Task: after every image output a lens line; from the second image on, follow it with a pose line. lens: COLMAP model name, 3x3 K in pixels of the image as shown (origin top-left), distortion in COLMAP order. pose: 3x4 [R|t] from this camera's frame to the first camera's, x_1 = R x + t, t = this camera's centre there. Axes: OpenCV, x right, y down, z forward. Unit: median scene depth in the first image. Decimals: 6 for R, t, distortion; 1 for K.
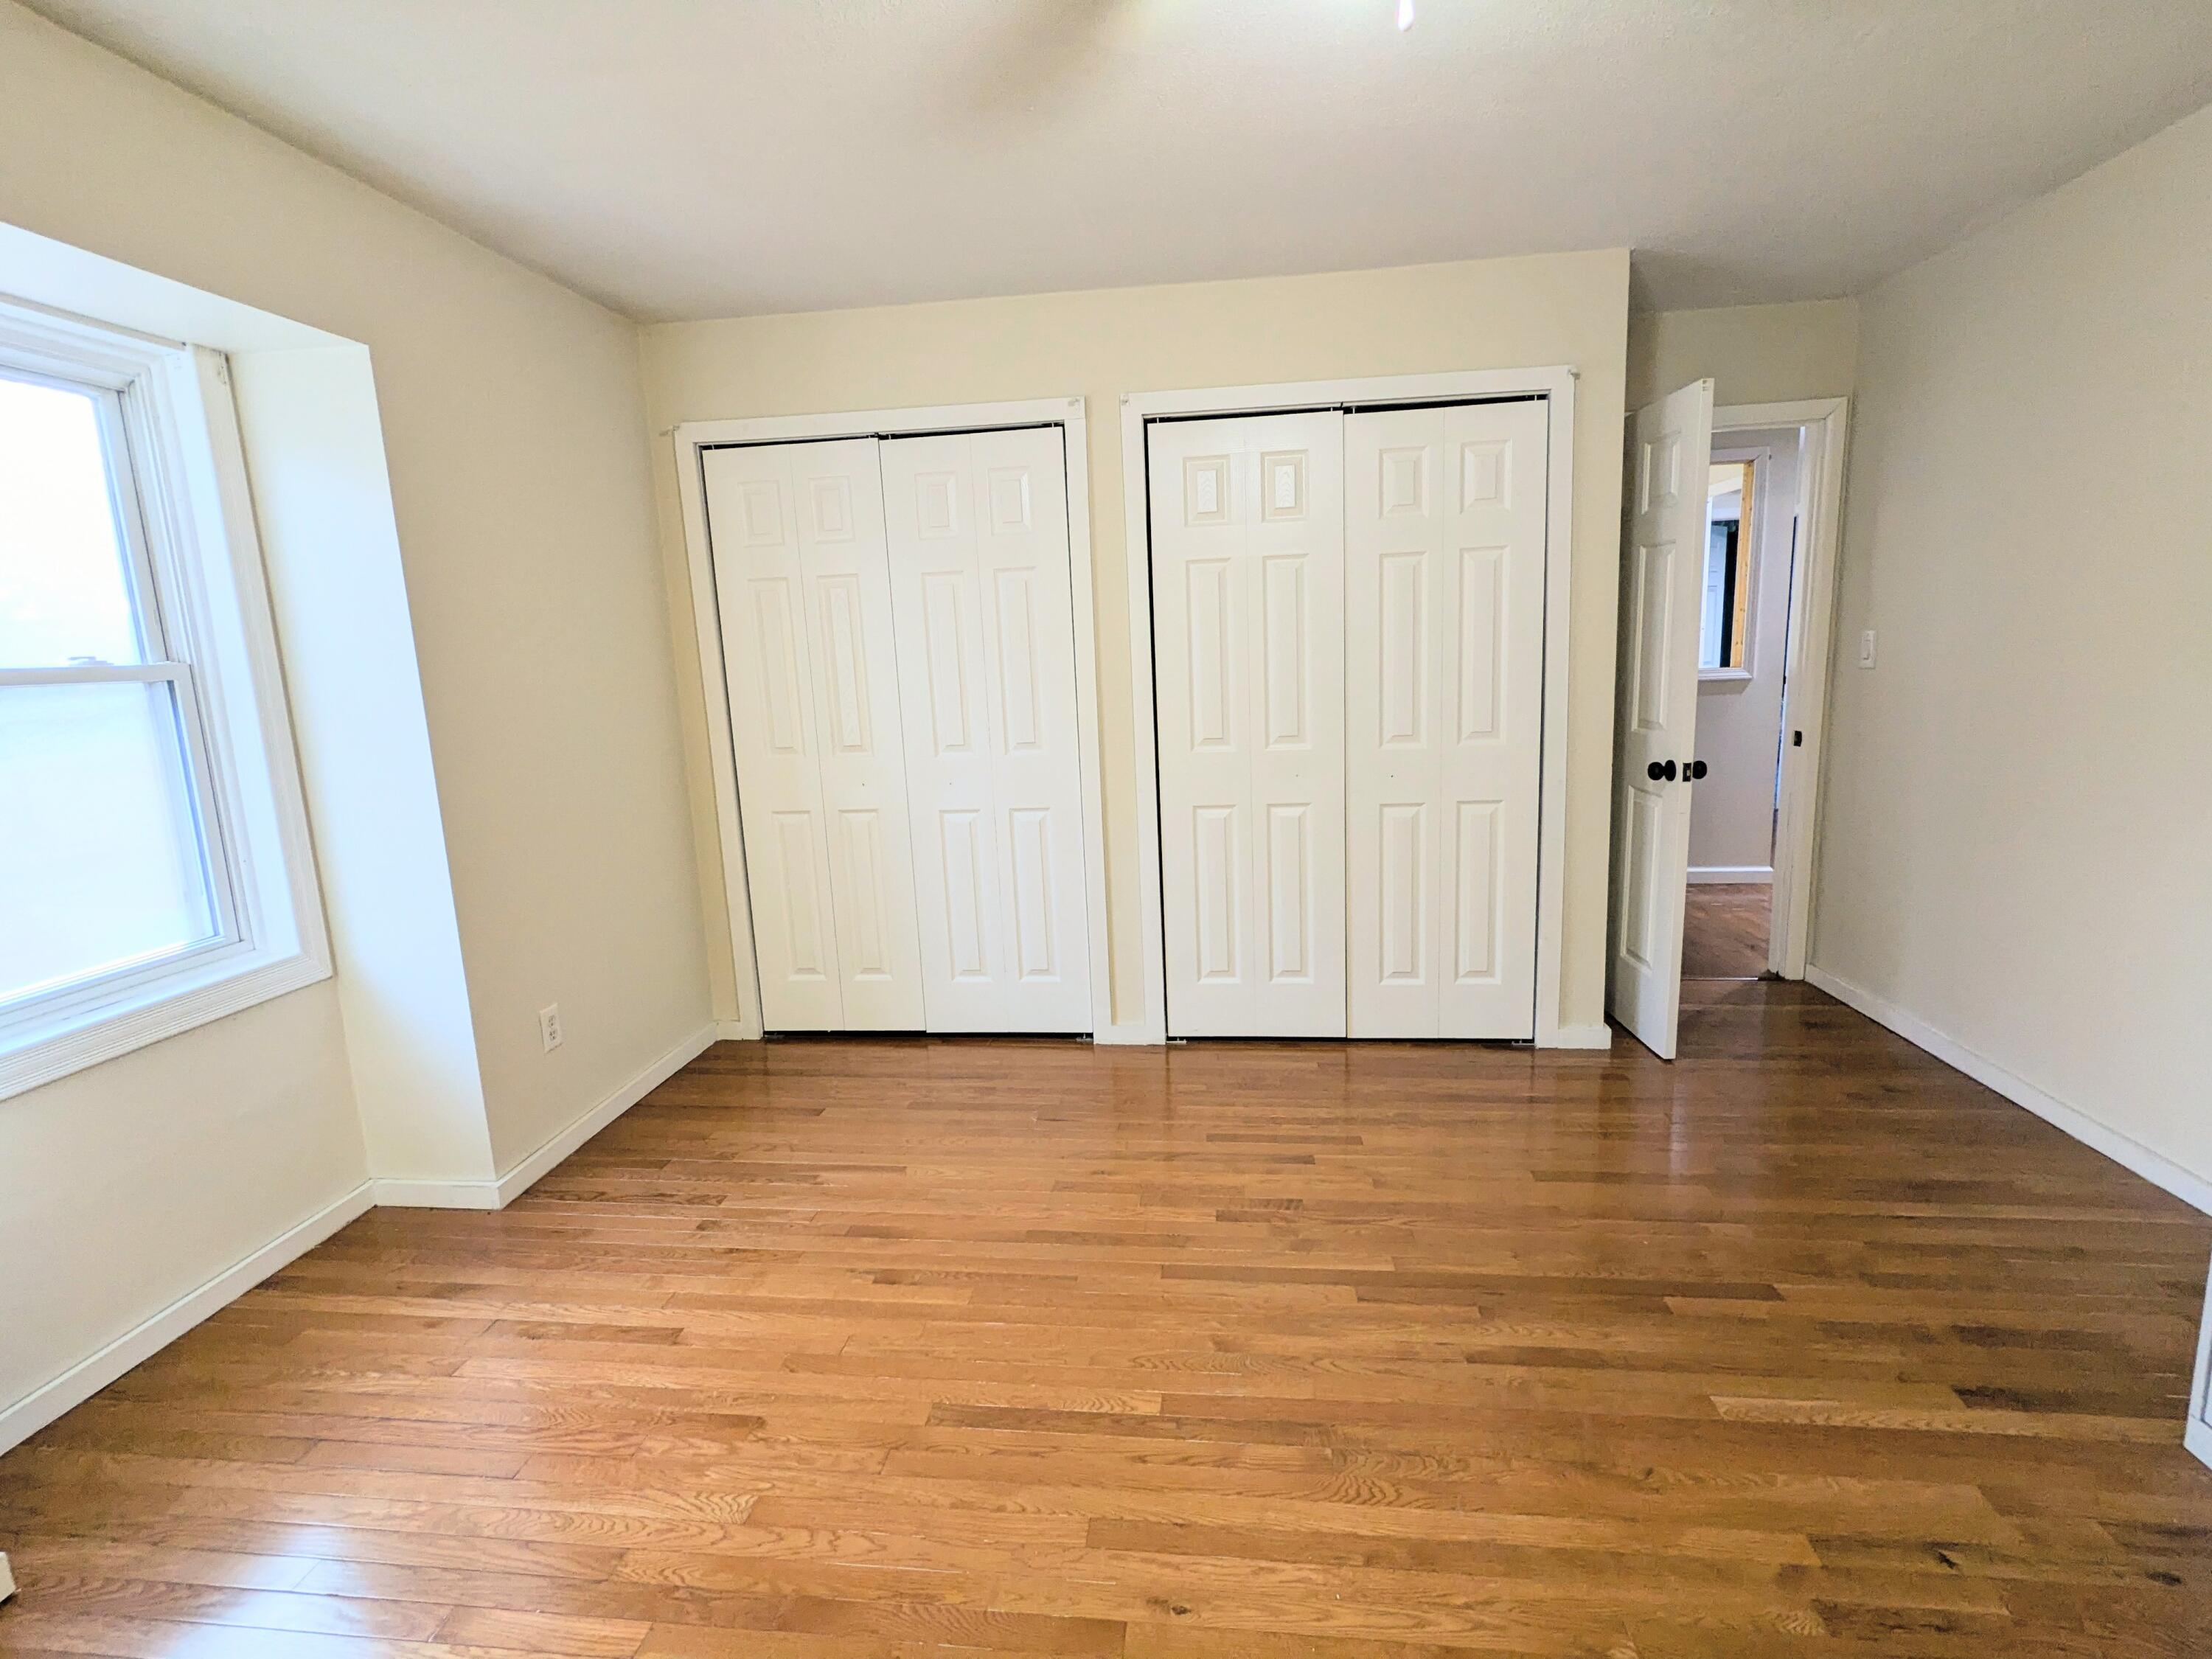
lens RADIAL K [[1045.5, 0, 1106.4], [0, 1045.5, 823.5], [0, 0, 1]] dist [-0.001598, 0.001360]
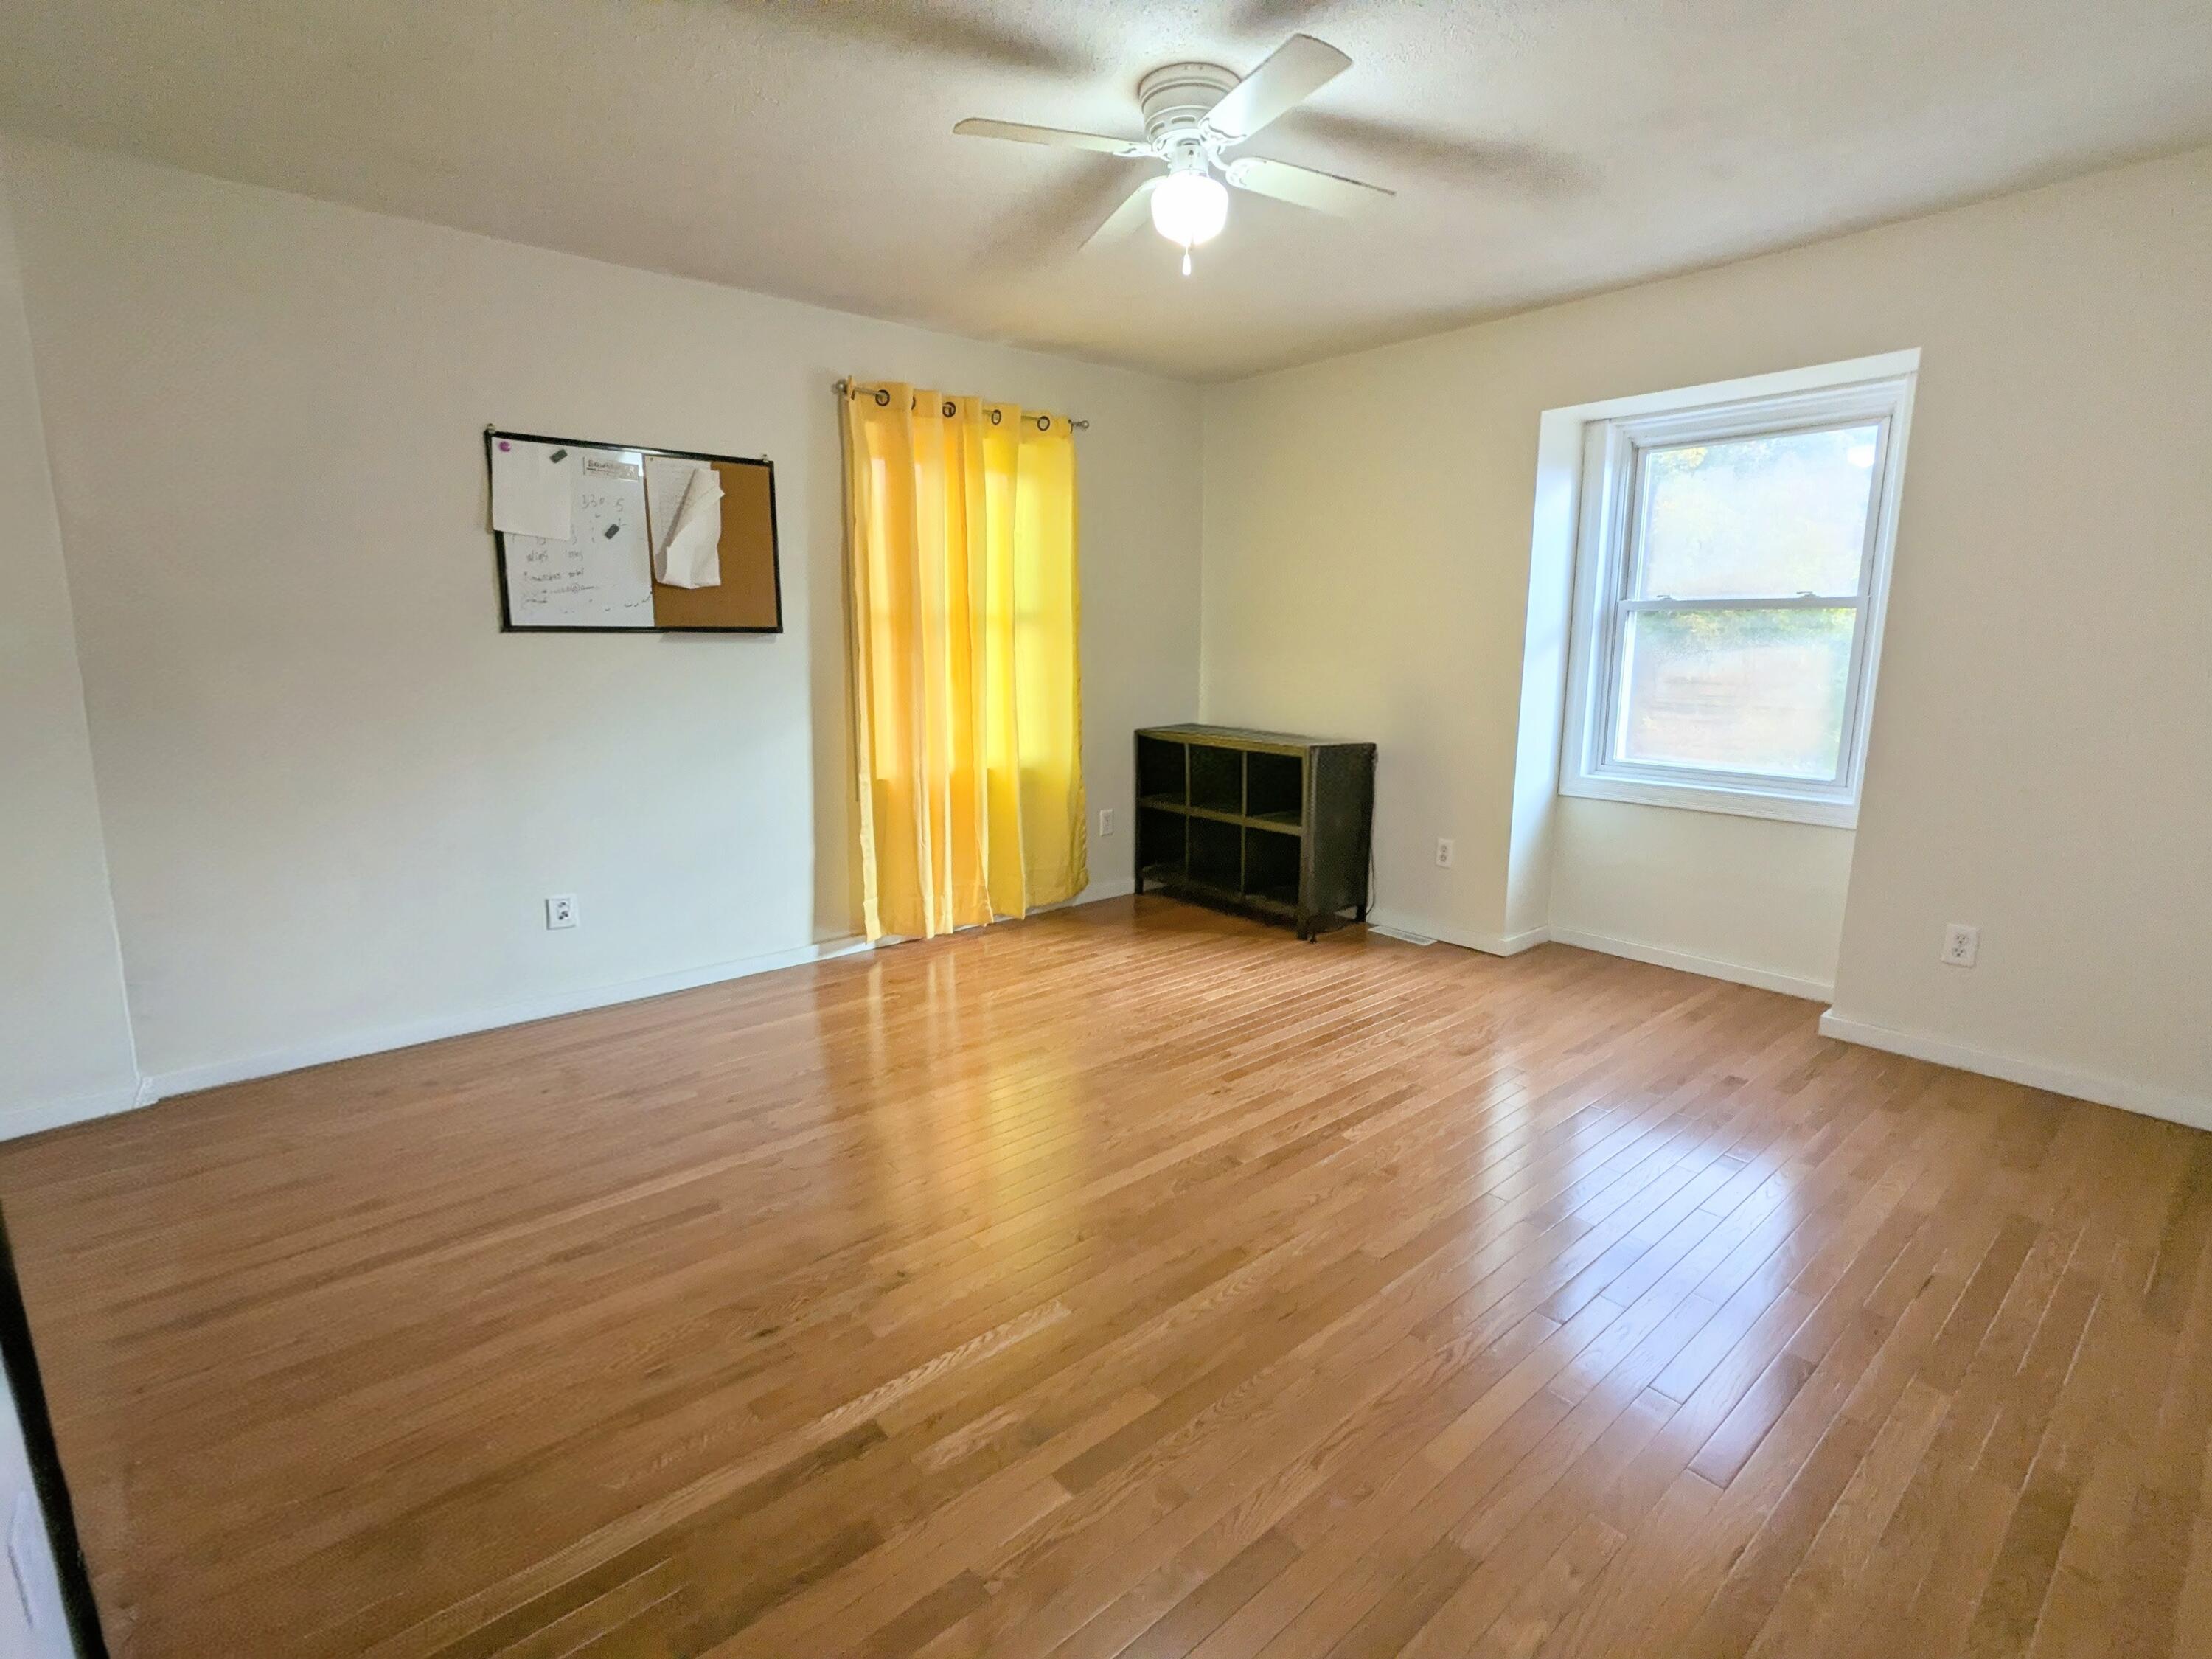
lens RADIAL K [[1045.5, 0, 1106.4], [0, 1045.5, 823.5], [0, 0, 1]] dist [-0.001598, 0.001360]
pose [[-0.678939, 0.169938, -0.714257, 1.031794], [-0.098824, 0.942839, 0.318260, -0.225478], [0.727514, 0.286664, -0.623336, 1.295857]]
